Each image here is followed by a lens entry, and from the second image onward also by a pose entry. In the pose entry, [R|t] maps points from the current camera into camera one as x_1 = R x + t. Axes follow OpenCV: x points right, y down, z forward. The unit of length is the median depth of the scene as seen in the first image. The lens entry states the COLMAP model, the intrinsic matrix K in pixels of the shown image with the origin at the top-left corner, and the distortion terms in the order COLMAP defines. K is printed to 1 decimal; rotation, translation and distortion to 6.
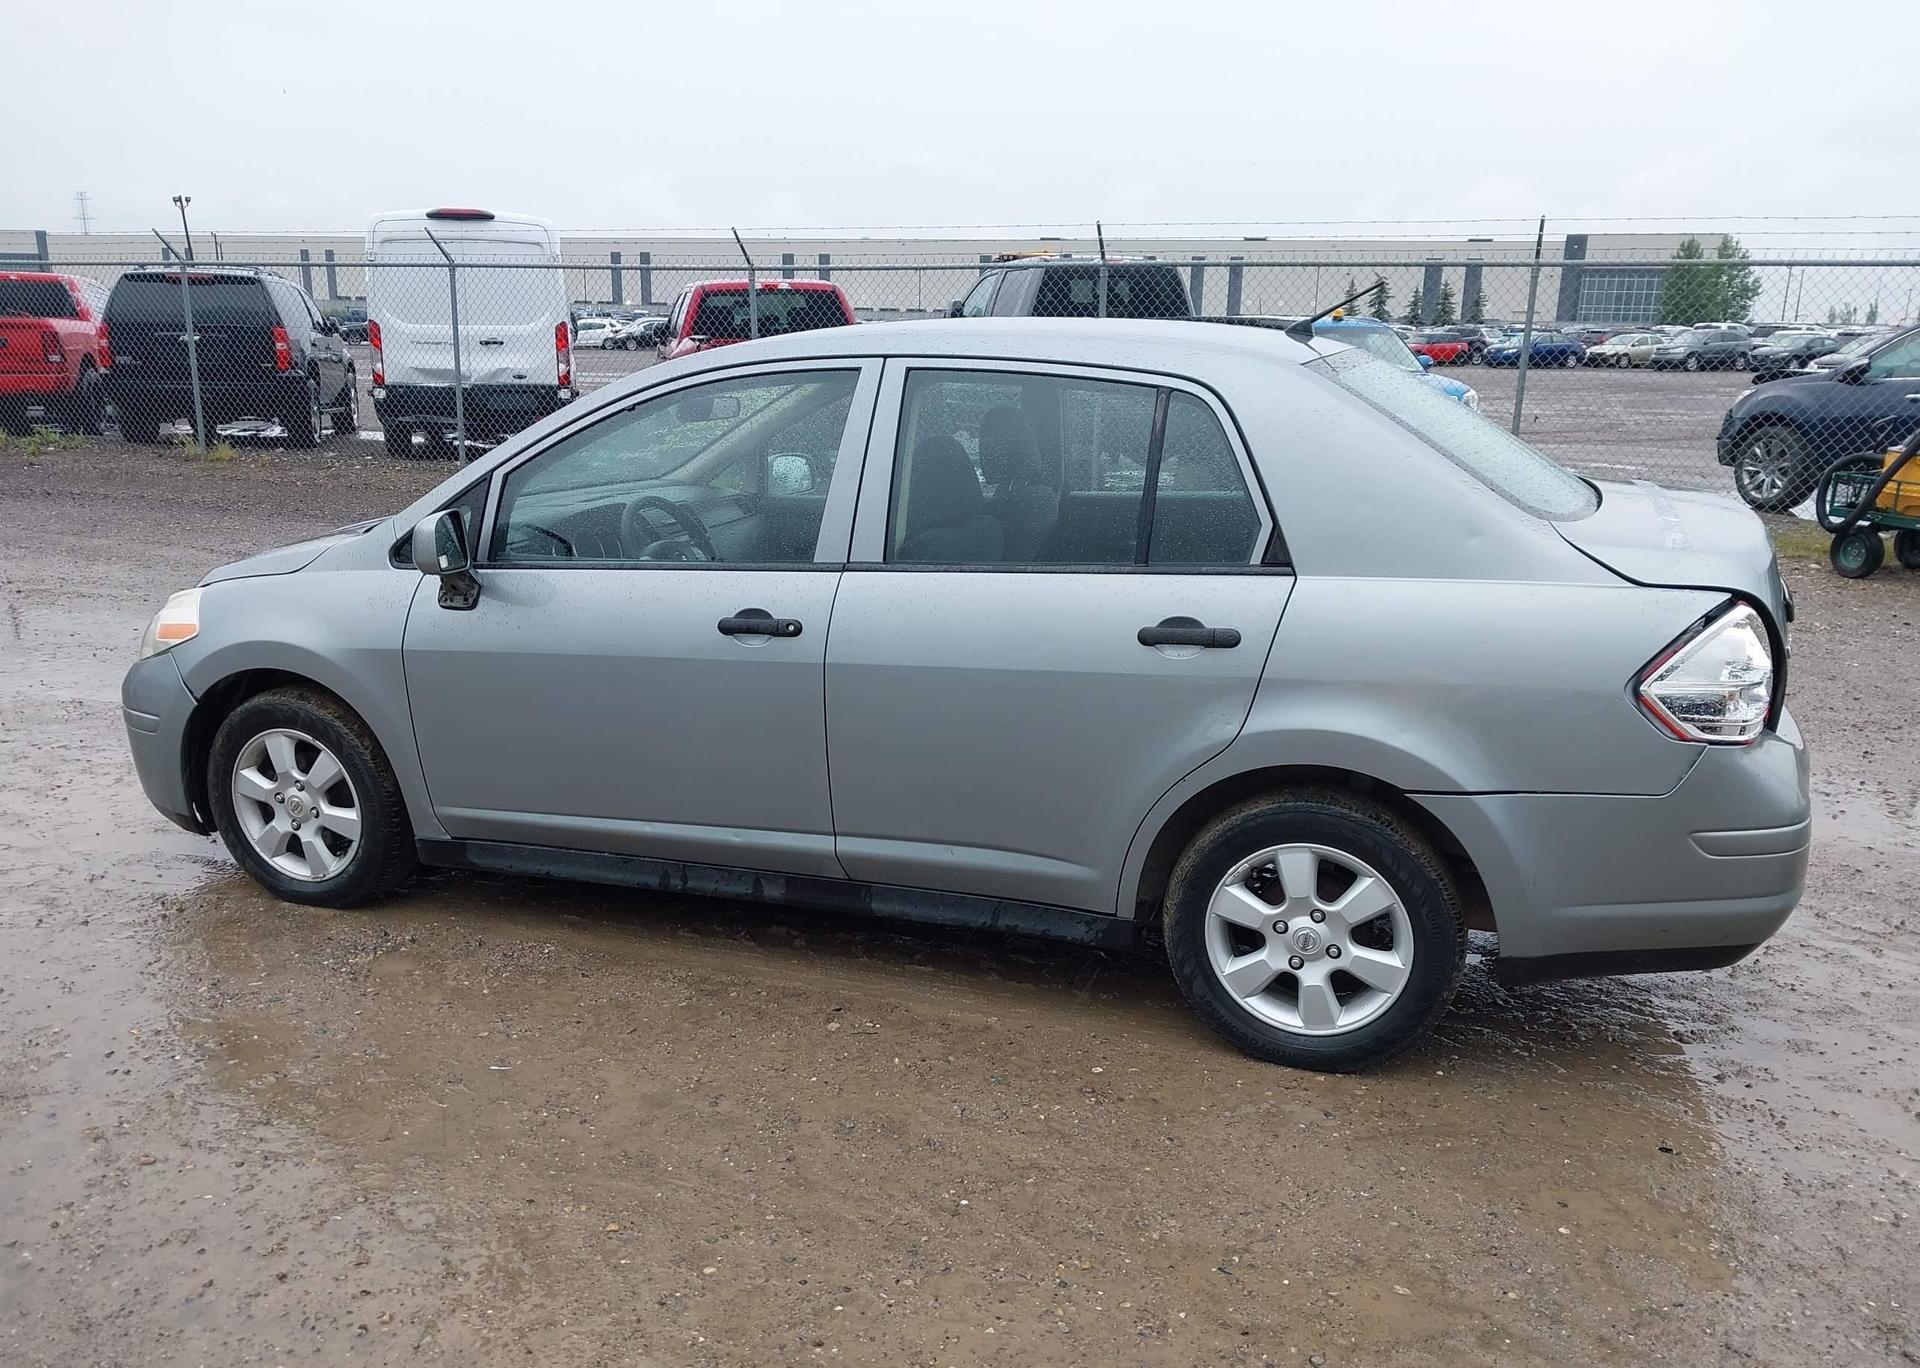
lens RADIAL K [[1539.2, 0, 955.9], [0, 1539.2, 681.1], [0, 0, 1]] dist [0.031713, -0.018798]
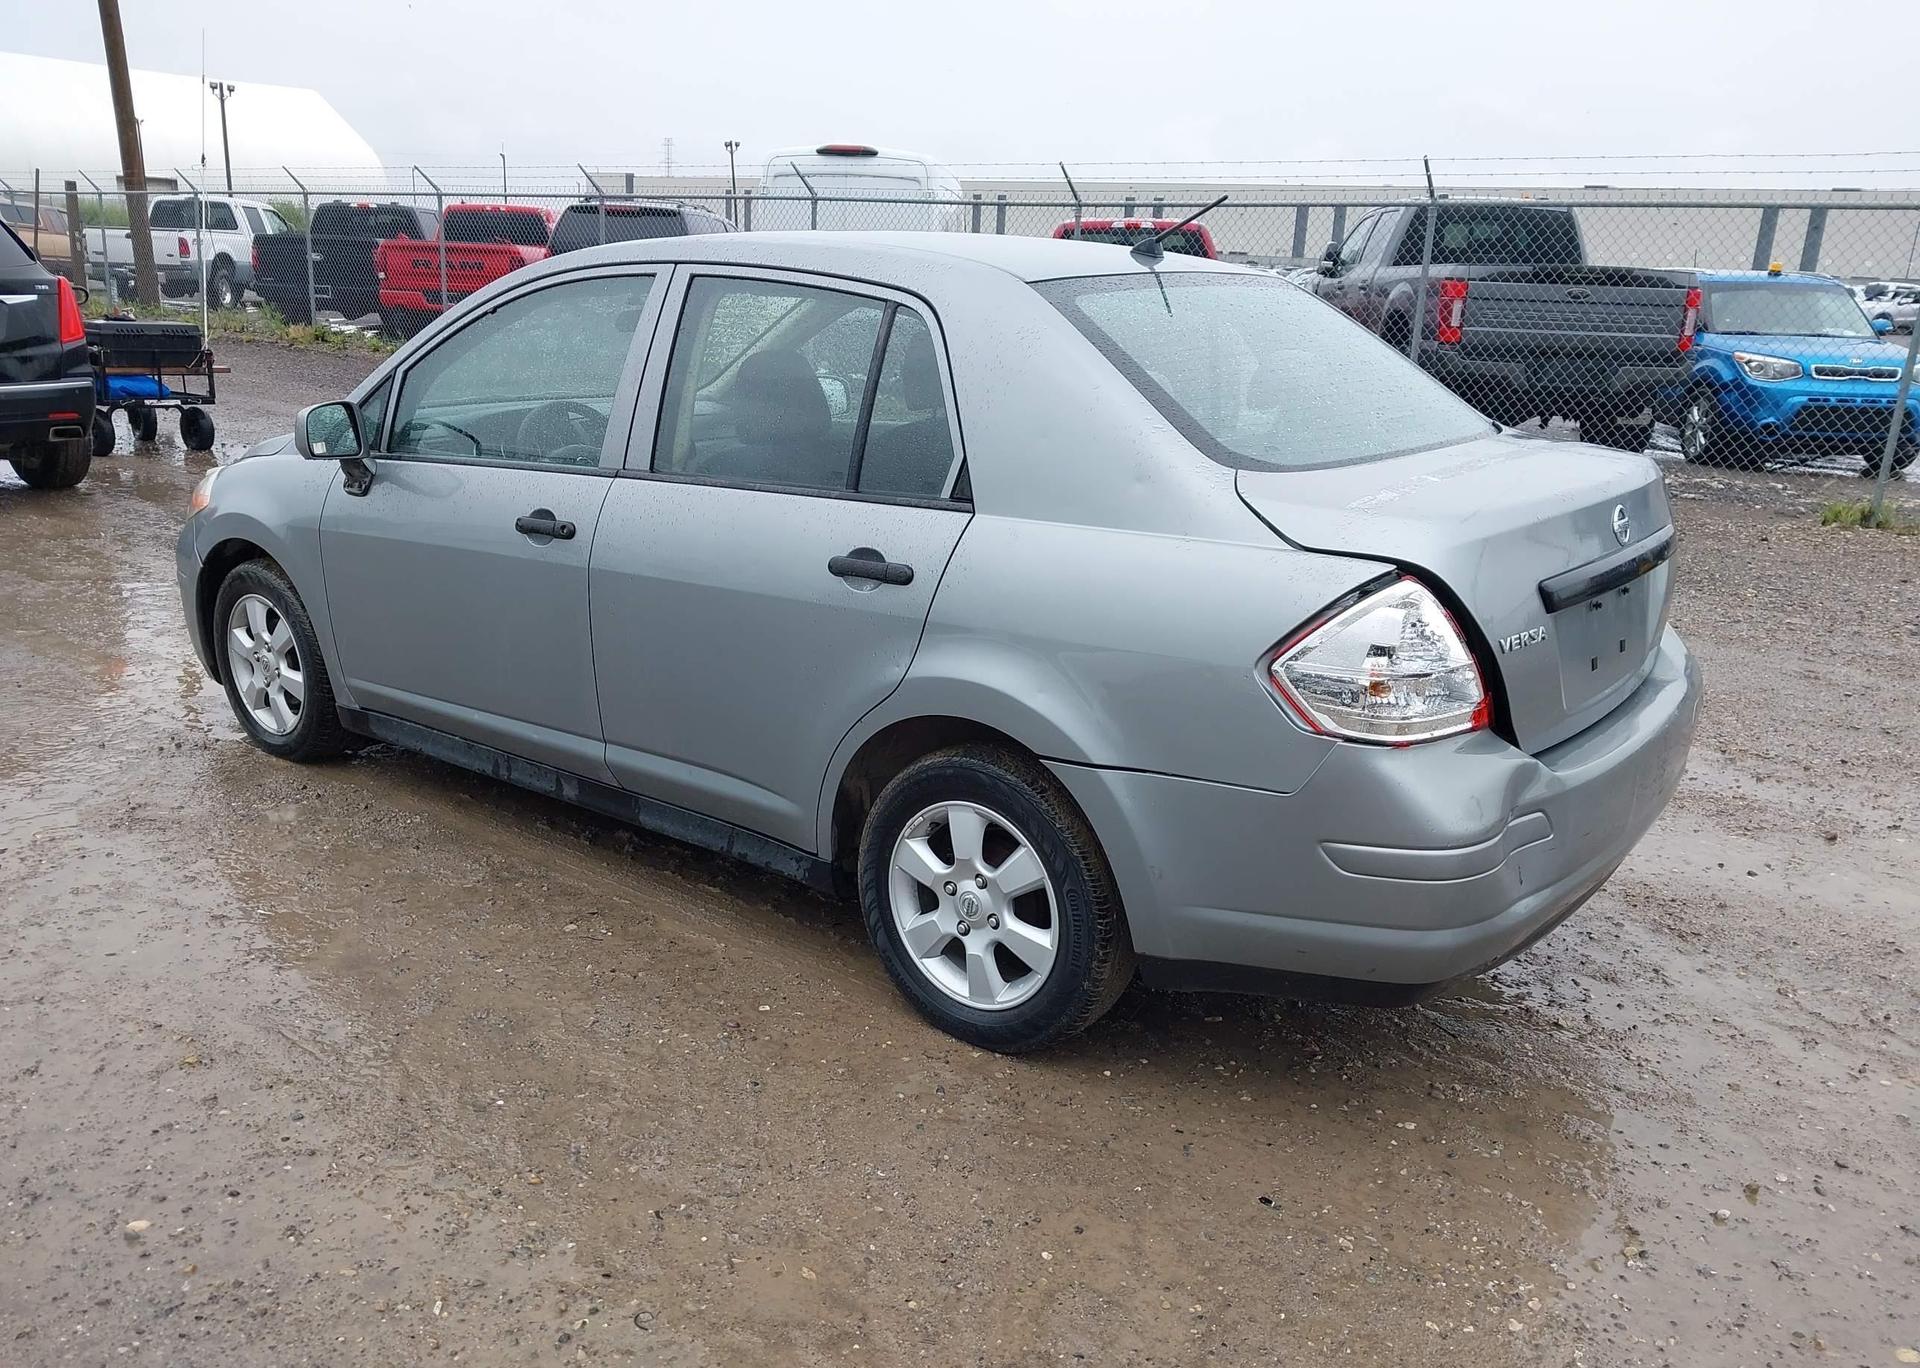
lens RADIAL K [[1539.2, 0, 977.4], [0, 1539.2, 693.0], [0, 0, 1]] dist [0.031713, -0.018798]
pose [[0.950088, 0.107187, -0.292992, 0.438735], [-0.095925, 0.993999, 0.052583, -0.008243], [0.296870, -0.021853, 0.954668, 0.106078]]
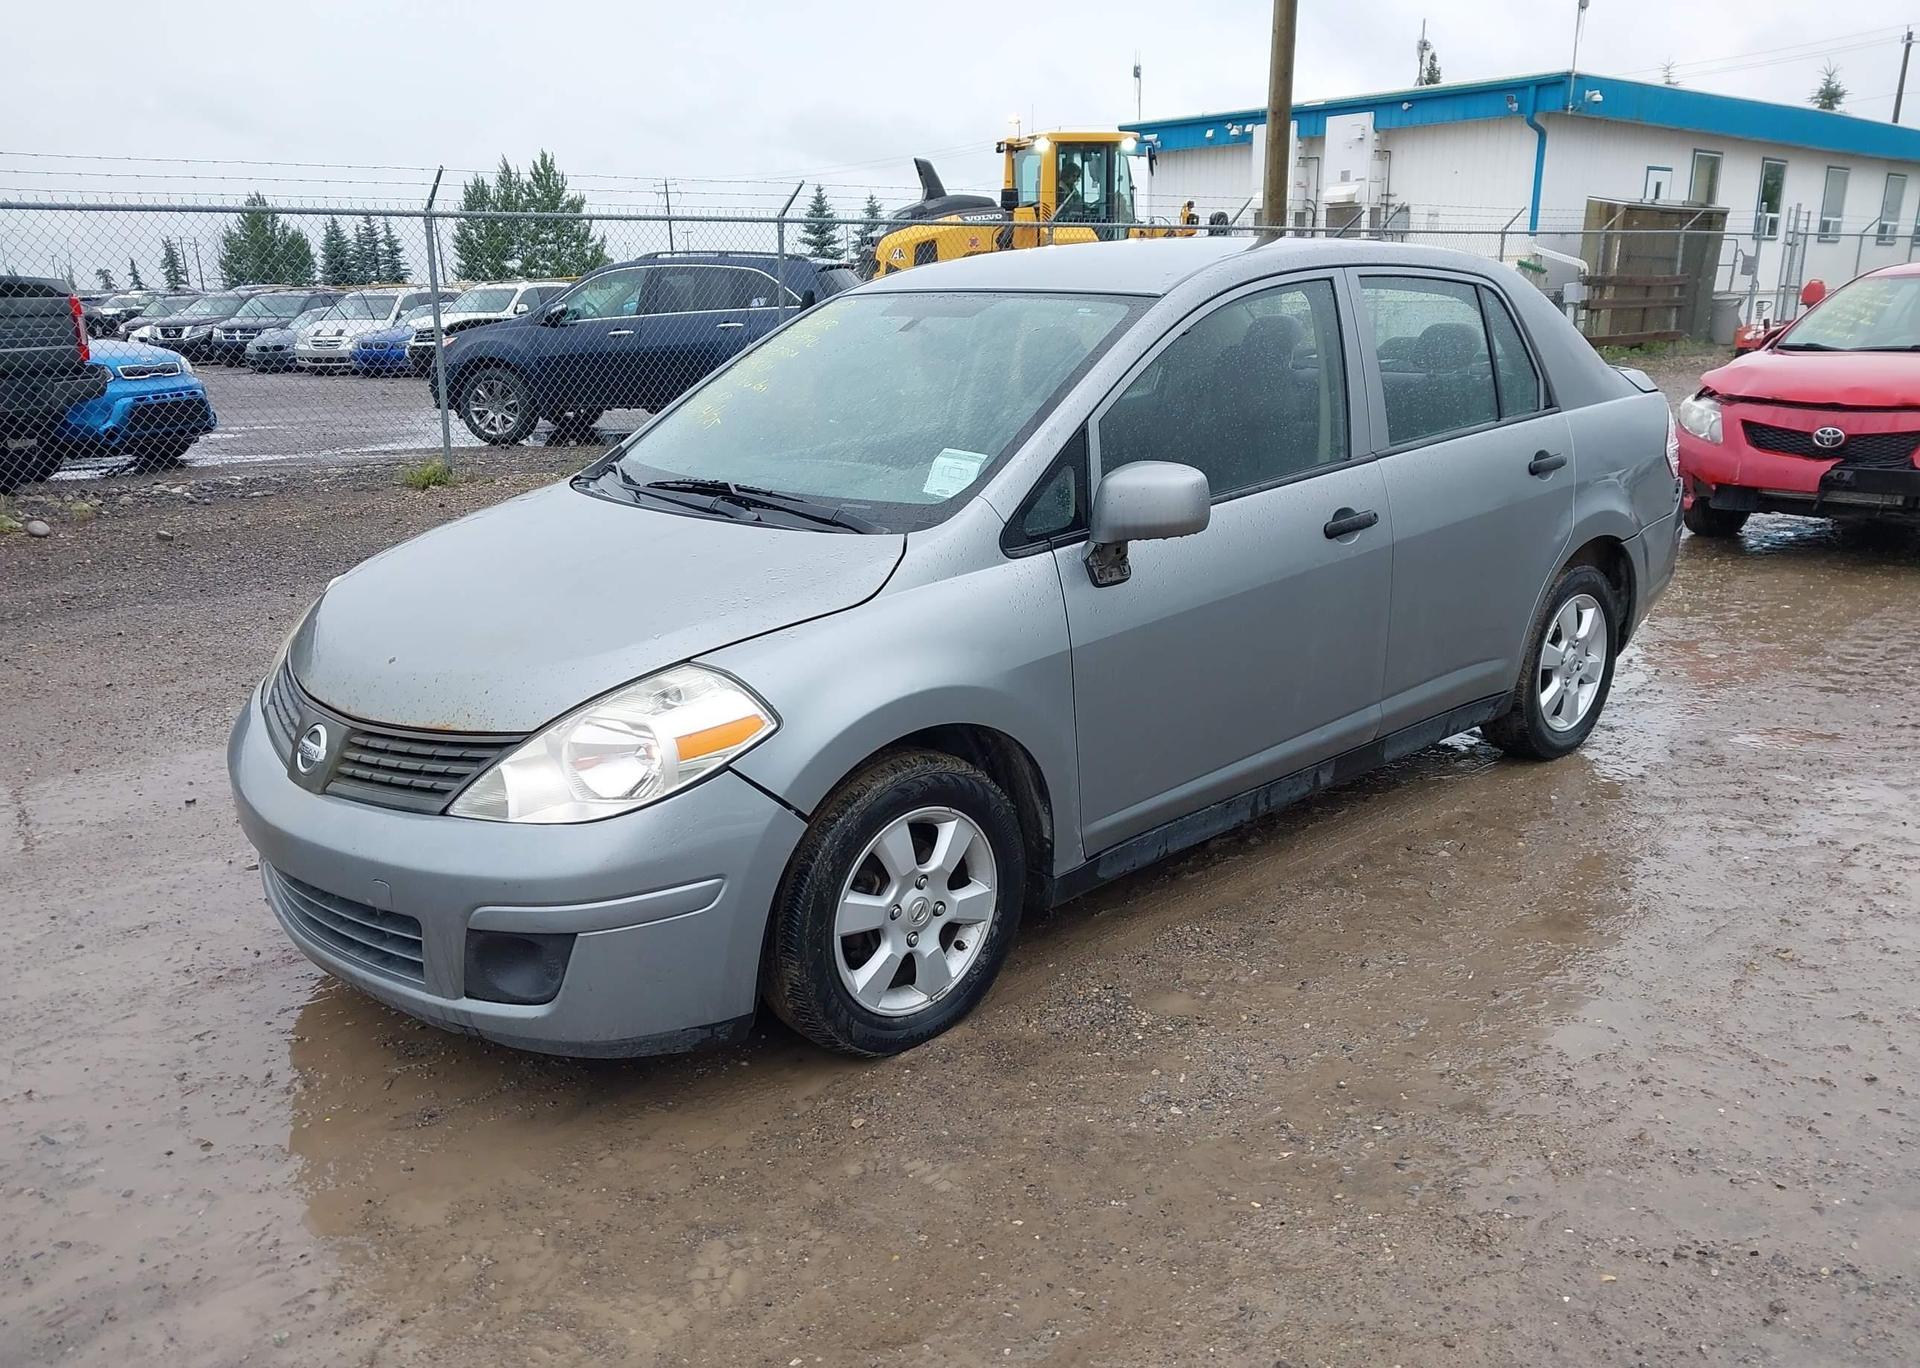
lens RADIAL K [[1539.2, 0, 940.9], [0, 1539.2, 690.1], [0, 0, 1]] dist [0.031713, -0.018798]
pose [[0.474101, -0.246471, 0.845270, -1.153616], [0.226011, 0.961920, 0.153718, -0.148255], [-0.850969, 0.118162, 0.511752, 0.688078]]
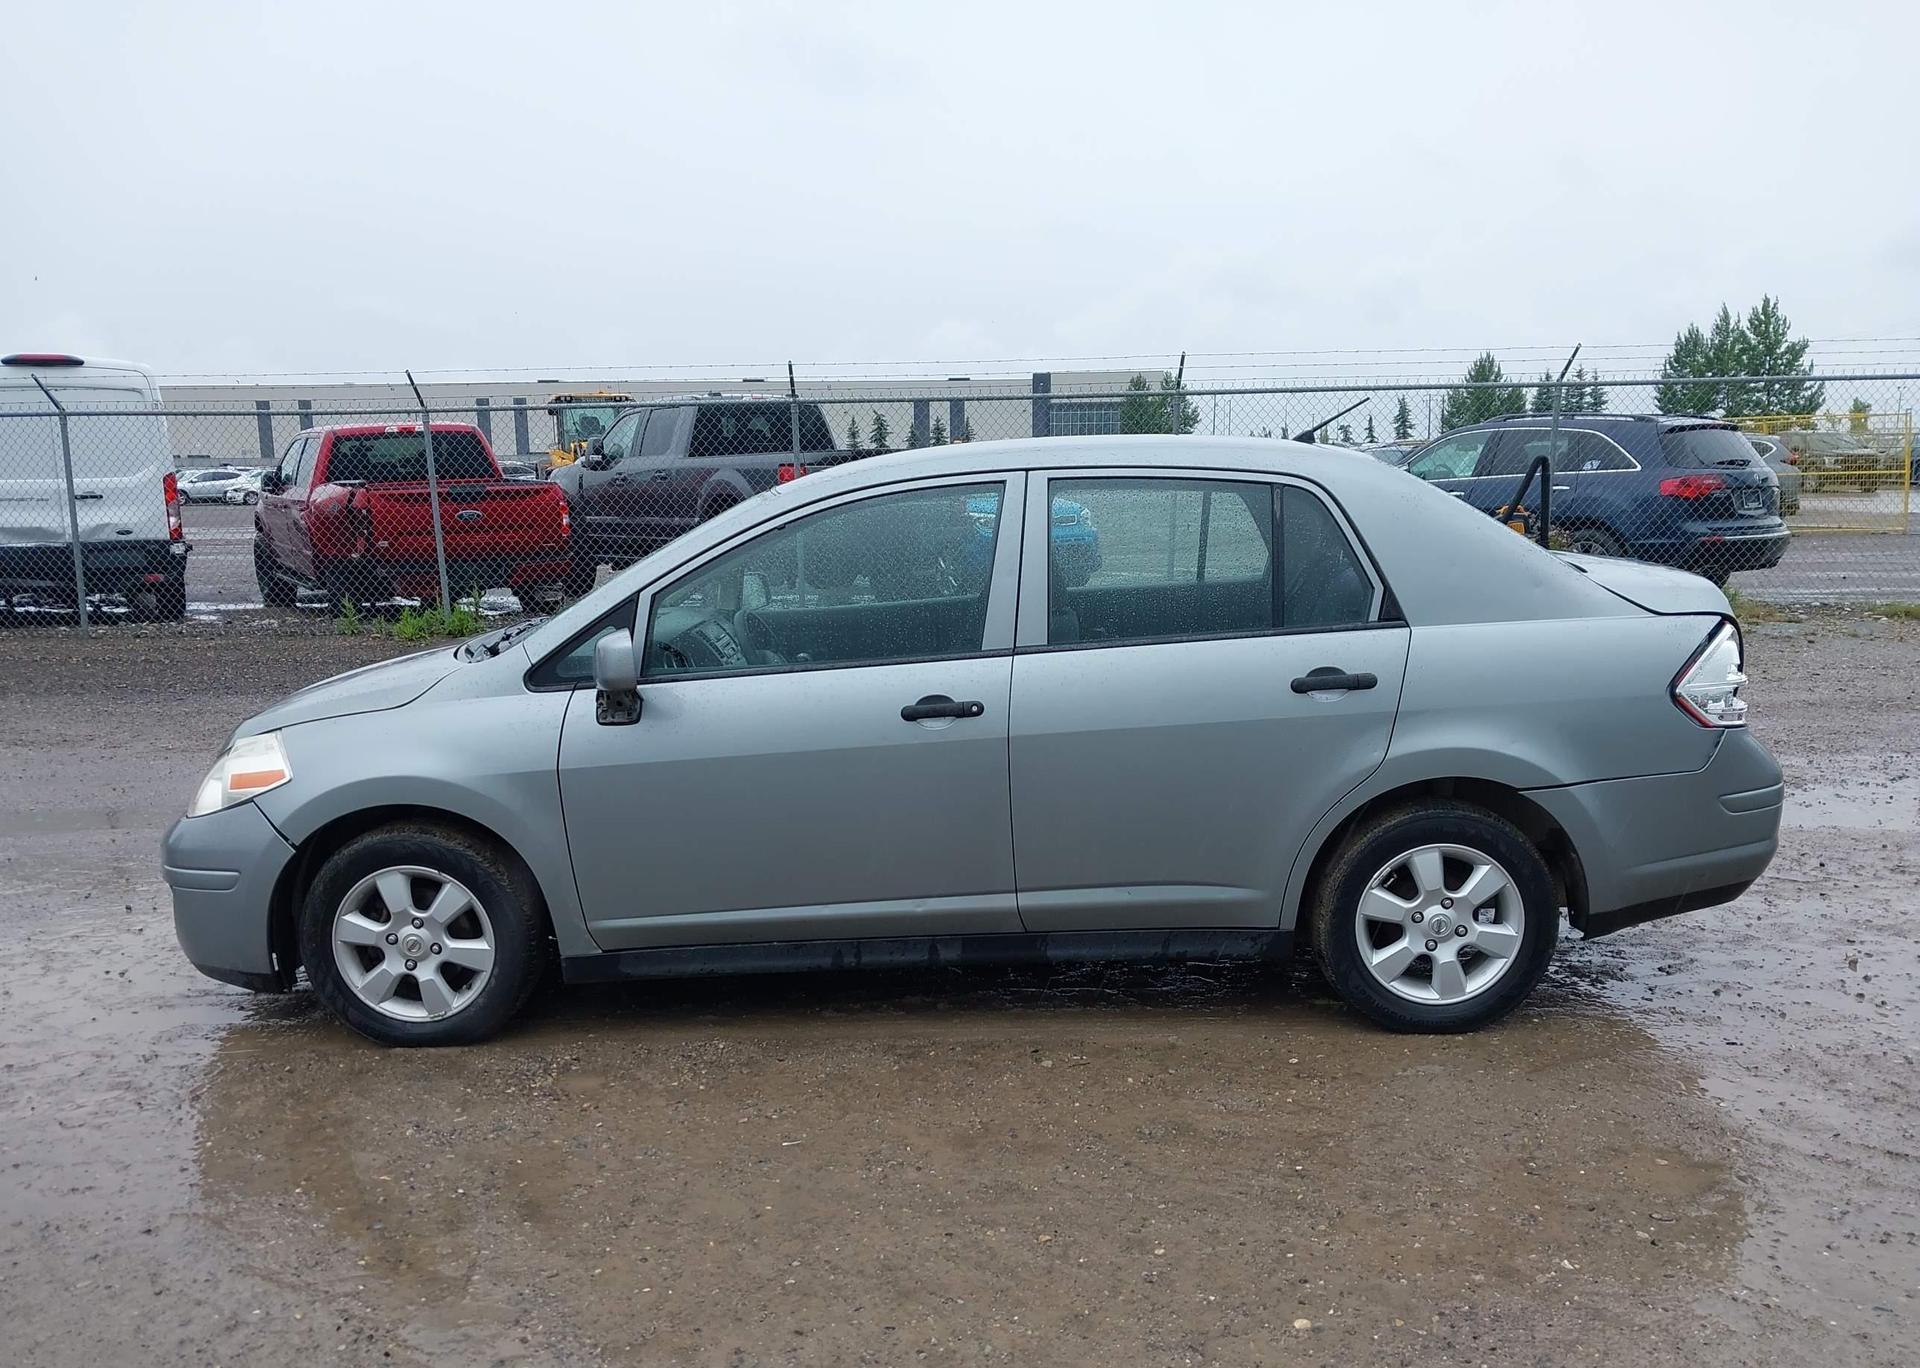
lens RADIAL K [[1539.2, 0, 943.2], [0, 1539.2, 676.5], [0, 0, 1]] dist [0.031713, -0.018798]
pose [[0.949113, -0.074489, 0.305999, -0.450533], [0.101436, 0.992153, -0.073103, 0.020785], [-0.298153, 0.100422, 0.949221, -0.052601]]
